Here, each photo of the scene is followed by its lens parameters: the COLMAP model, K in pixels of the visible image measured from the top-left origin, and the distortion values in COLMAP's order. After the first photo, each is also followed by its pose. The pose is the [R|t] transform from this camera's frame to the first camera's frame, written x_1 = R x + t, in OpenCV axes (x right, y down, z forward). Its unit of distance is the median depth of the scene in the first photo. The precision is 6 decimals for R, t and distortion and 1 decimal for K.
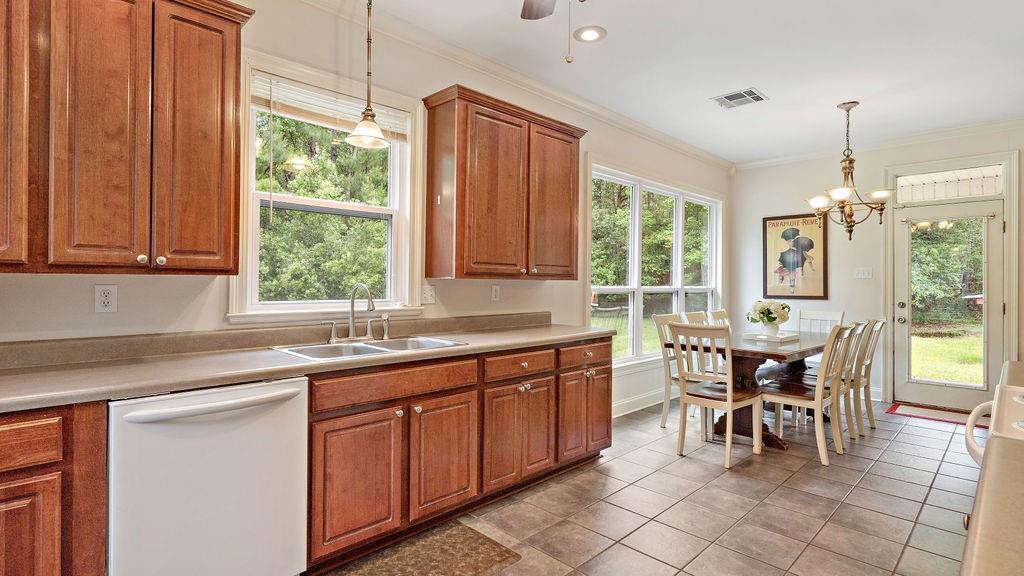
lens RADIAL K [[493.0, 0, 509.2], [0, 493.0, 281.6], [0, 0, 1]] dist [-0.003625, -0.000344]
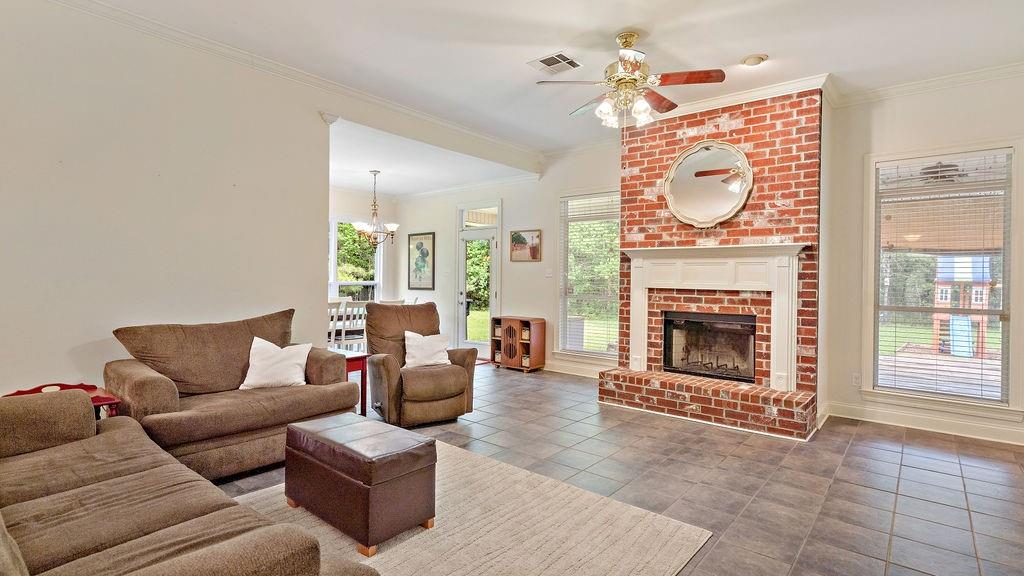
lens RADIAL K [[501.1, 0, 497.9], [0, 501.1, 280.6], [0, 0, 1]] dist [0.003752, 0.001088]
pose [[0.995875, 0.005202, 0.090584, 0.680172], [-0.005466, 0.999982, 0.002666, 0.001749], [-0.090569, -0.003151, 0.995885, -0.521597]]
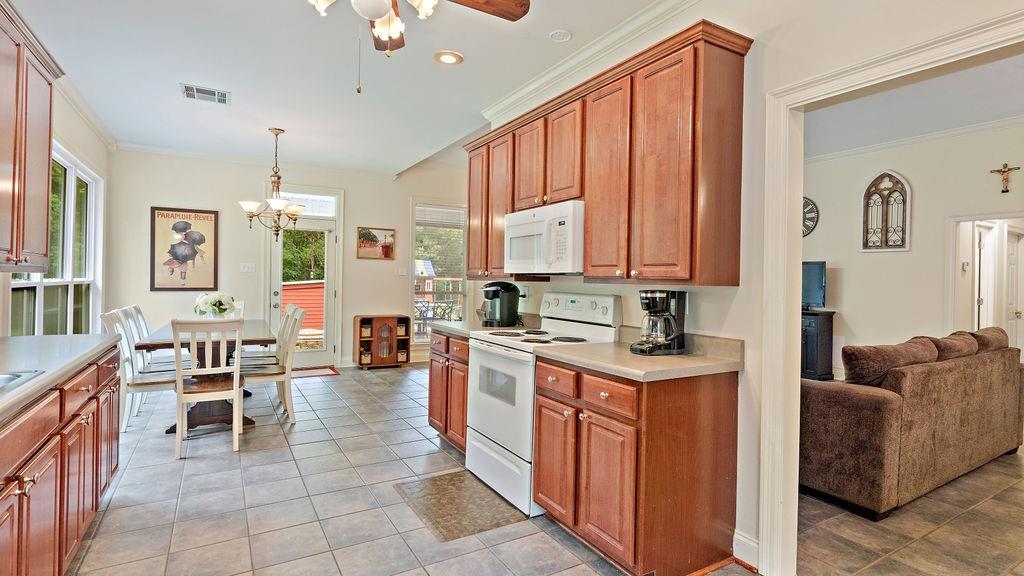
lens RADIAL K [[501.1, 0, 497.9], [0, 501.1, 280.6], [0, 0, 1]] dist [0.003752, 0.001088]
pose [[0.256282, -0.002983, 0.966597, -0.266077], [-0.015463, 0.999855, 0.007186, -0.003817], [-0.966478, -0.016788, 0.256198, 0.105235]]
